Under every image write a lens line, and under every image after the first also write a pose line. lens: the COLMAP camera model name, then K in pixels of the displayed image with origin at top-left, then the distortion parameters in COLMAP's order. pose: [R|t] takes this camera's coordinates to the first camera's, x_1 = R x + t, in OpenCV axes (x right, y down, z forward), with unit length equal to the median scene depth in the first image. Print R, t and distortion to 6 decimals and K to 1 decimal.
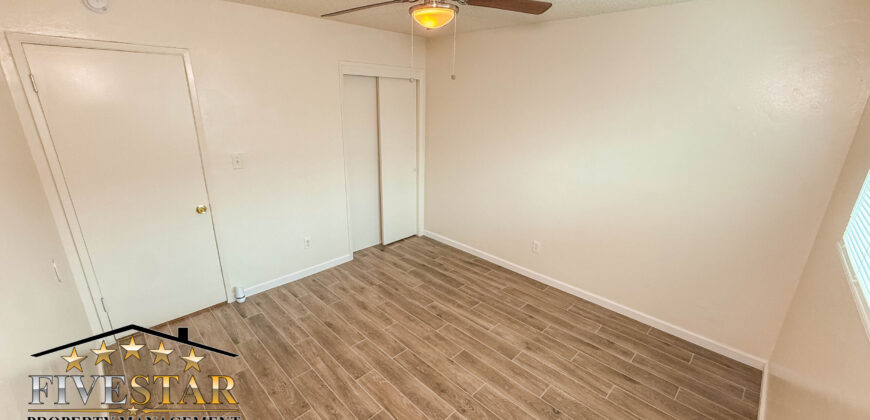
lens RADIAL K [[342.4, 0, 435.0], [0, 342.4, 210.0], [0, 0, 1]] dist [0.000429, -0.000016]
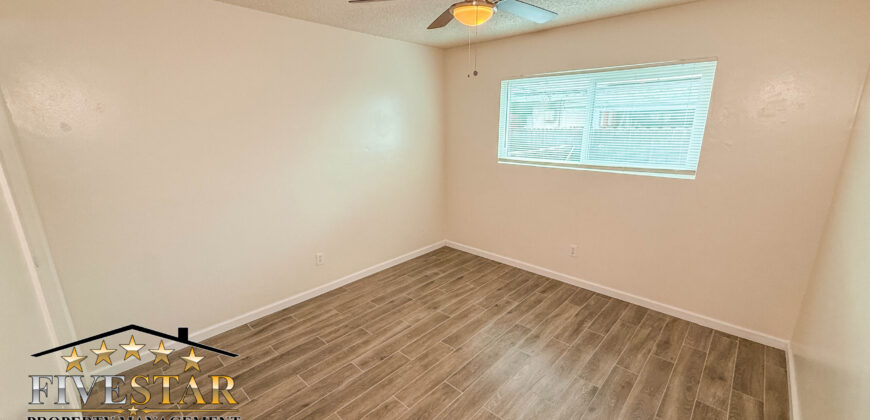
lens RADIAL K [[342.4, 0, 435.0], [0, 342.4, 210.0], [0, 0, 1]] dist [0.000429, -0.000016]
pose [[-0.020179, -0.270234, 0.962583, -0.683956], [0.312231, 0.912923, 0.262838, -0.191900], [-0.949792, 0.305852, 0.065954, 0.720753]]
